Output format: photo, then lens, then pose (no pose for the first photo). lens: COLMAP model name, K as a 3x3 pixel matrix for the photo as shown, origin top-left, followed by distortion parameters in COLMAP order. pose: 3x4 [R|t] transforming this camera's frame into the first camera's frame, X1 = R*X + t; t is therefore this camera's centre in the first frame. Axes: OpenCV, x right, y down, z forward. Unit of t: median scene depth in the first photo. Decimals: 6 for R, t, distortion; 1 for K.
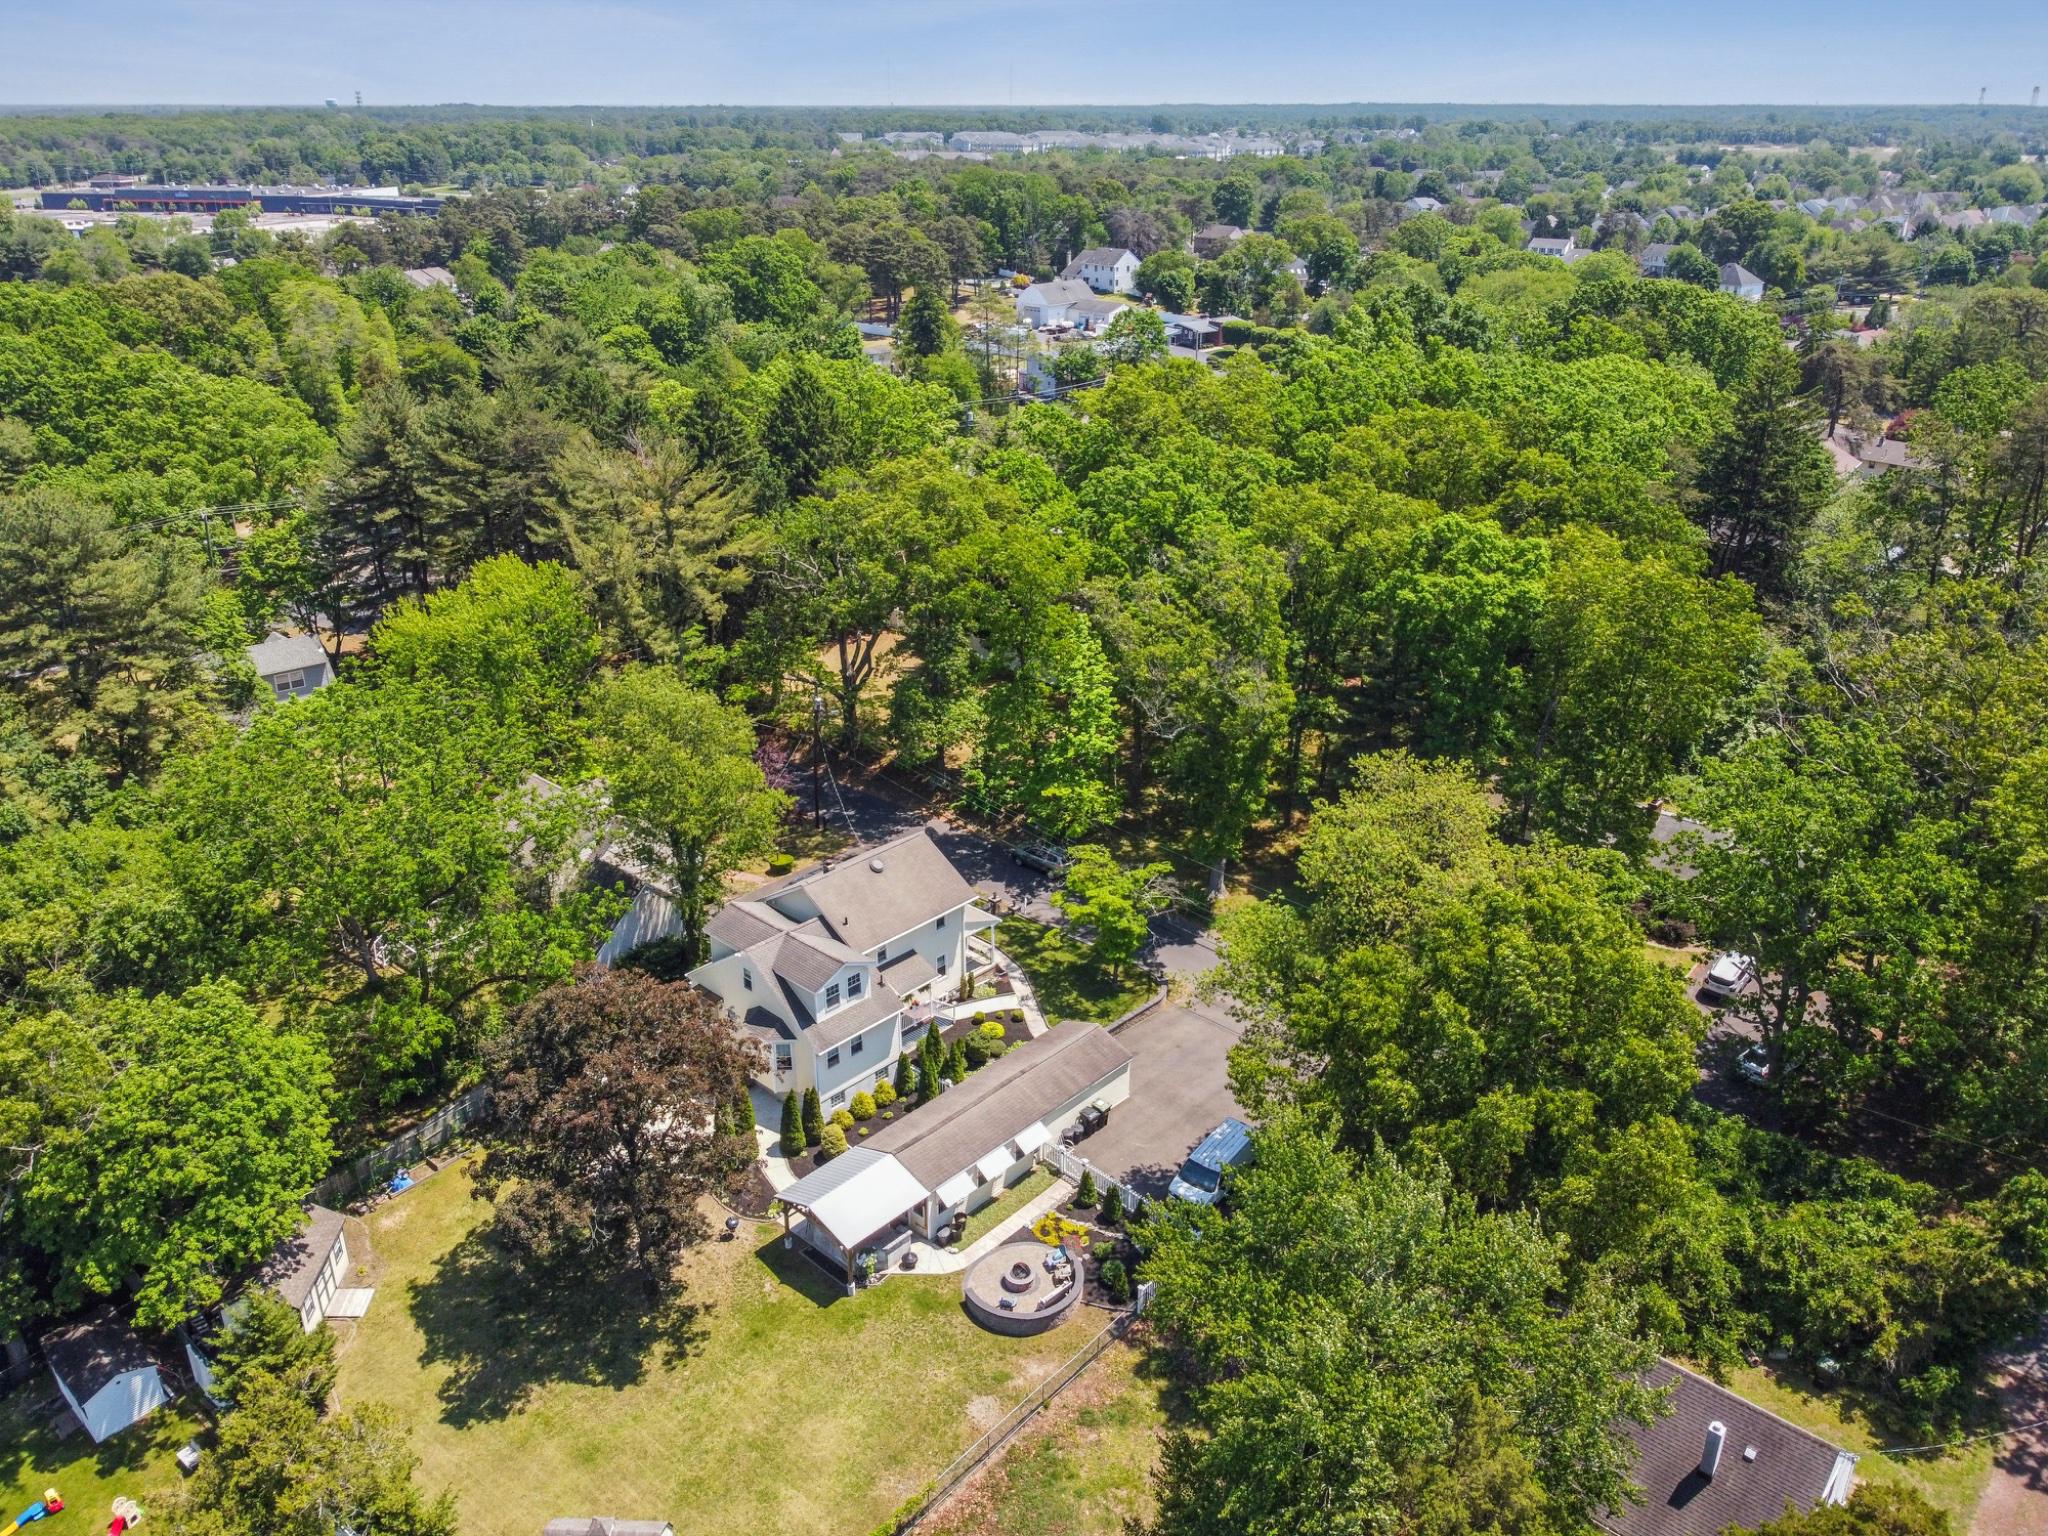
lens RADIAL K [[1571.5, 0, 1024.0], [0, 1571.5, 768.0], [0, 0, 1]] dist [0.000823, 0.004051]
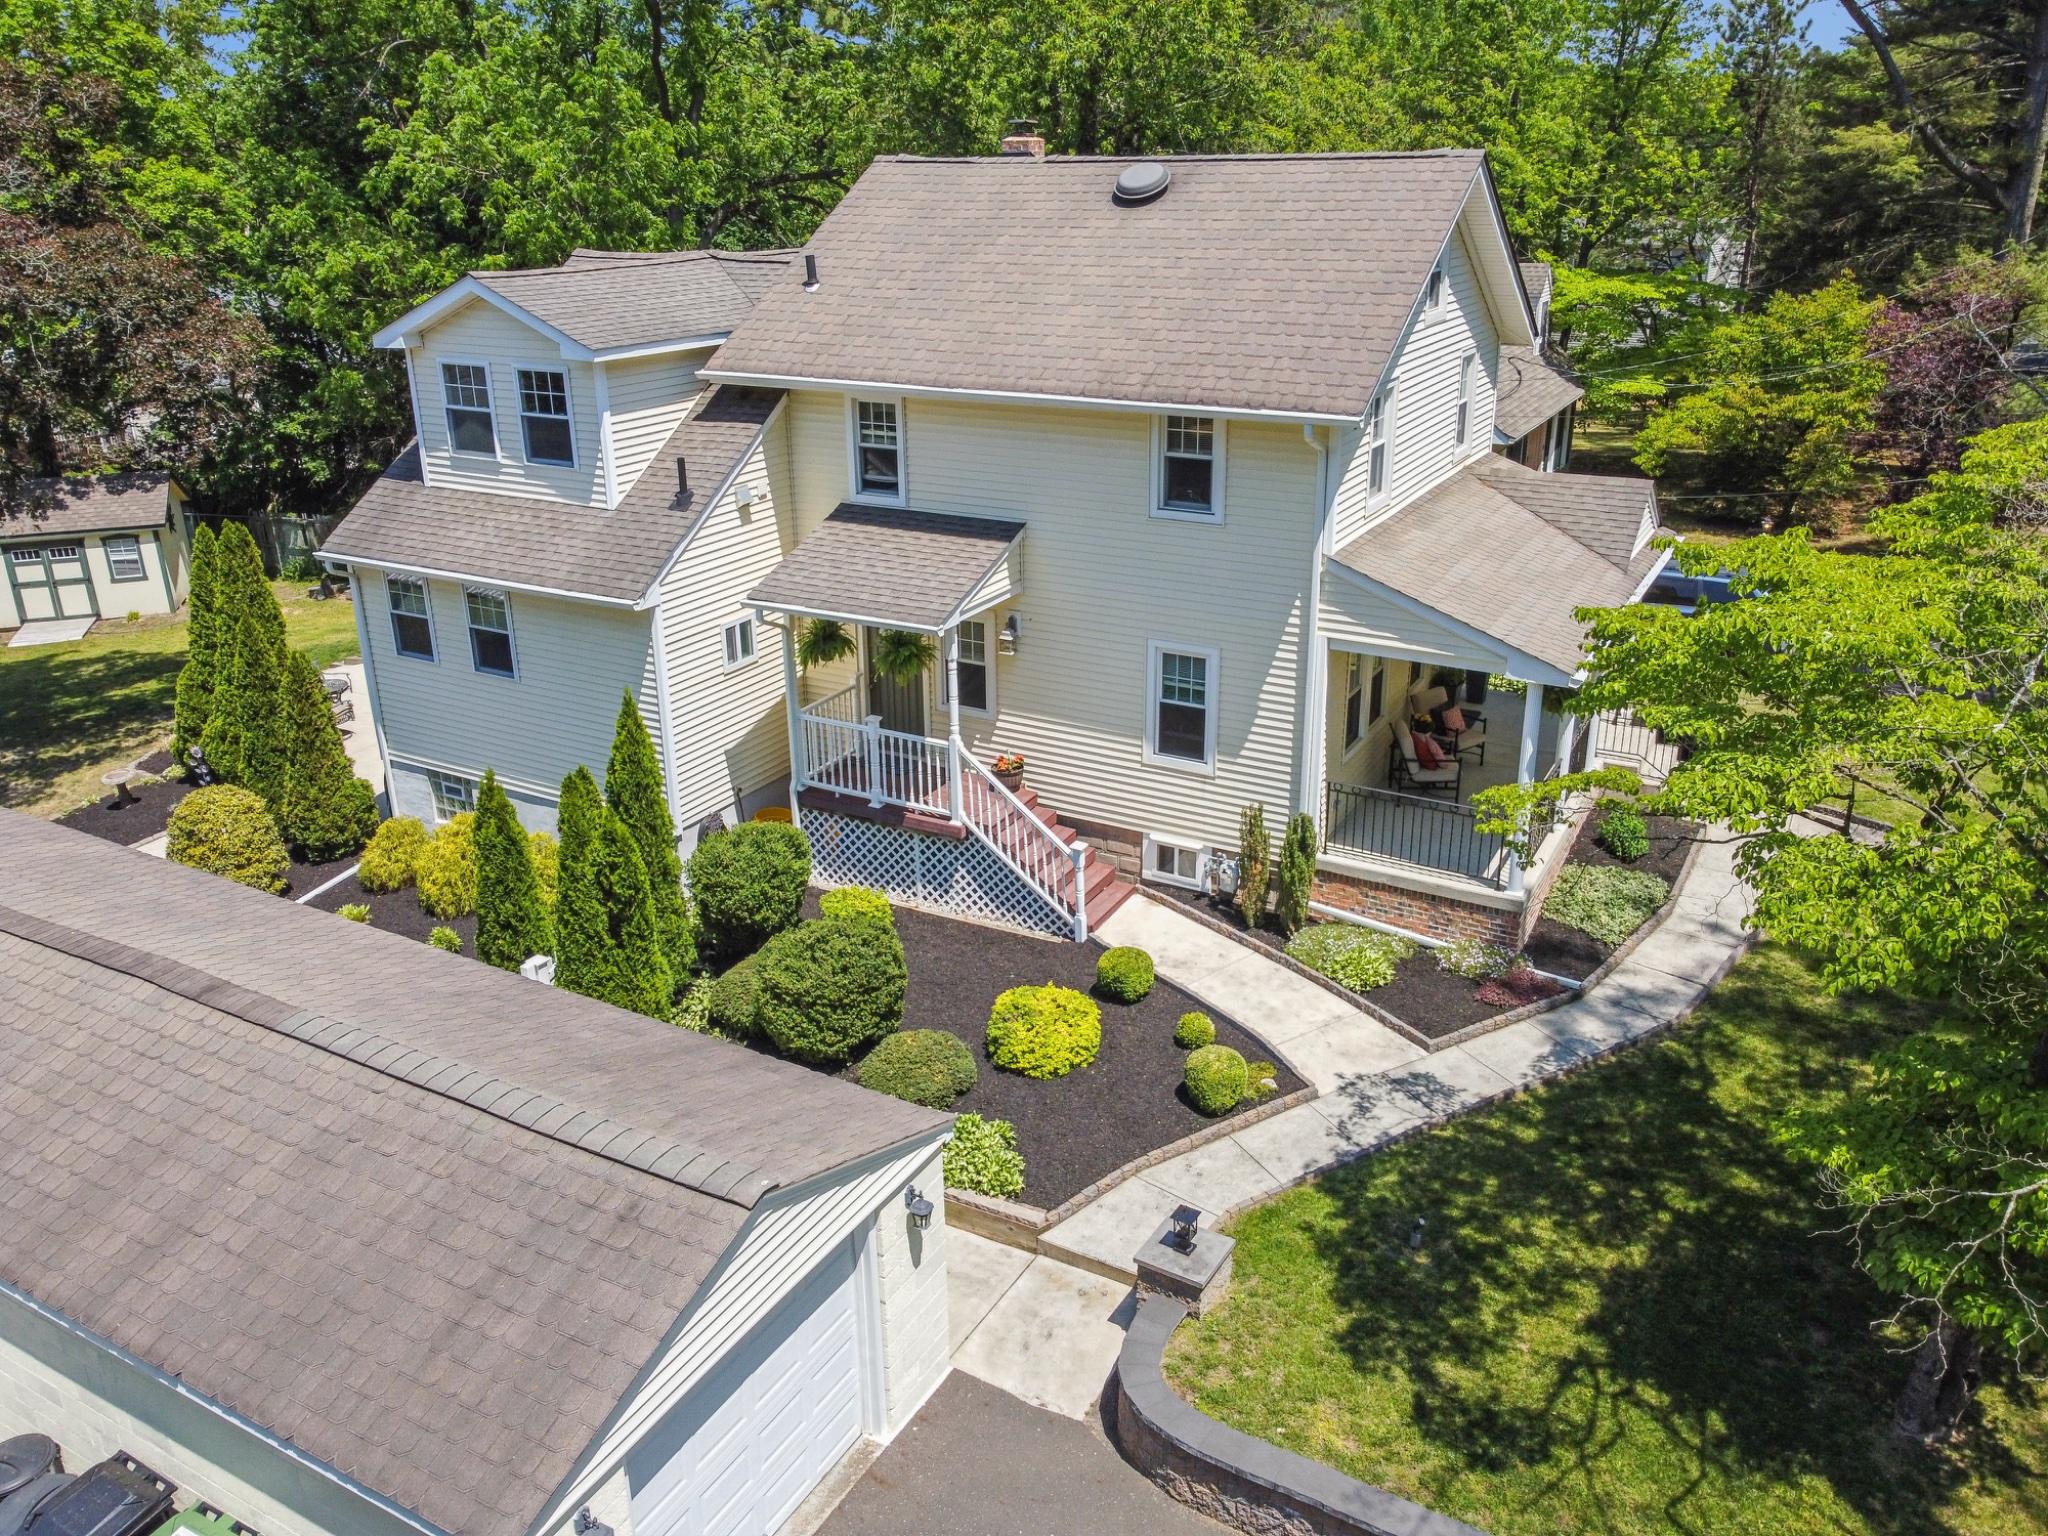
lens RADIAL K [[1539.4, 0, 1024.0], [0, 1539.4, 768.0], [0, 0, 1]] dist [-0.030401, 0.004683]
pose [[0.234533, 0.354990, -0.904973, 0.172587], [-0.377685, 0.891079, 0.251659, 0.106799], [0.895739, 0.282772, 0.343062, 1.105348]]
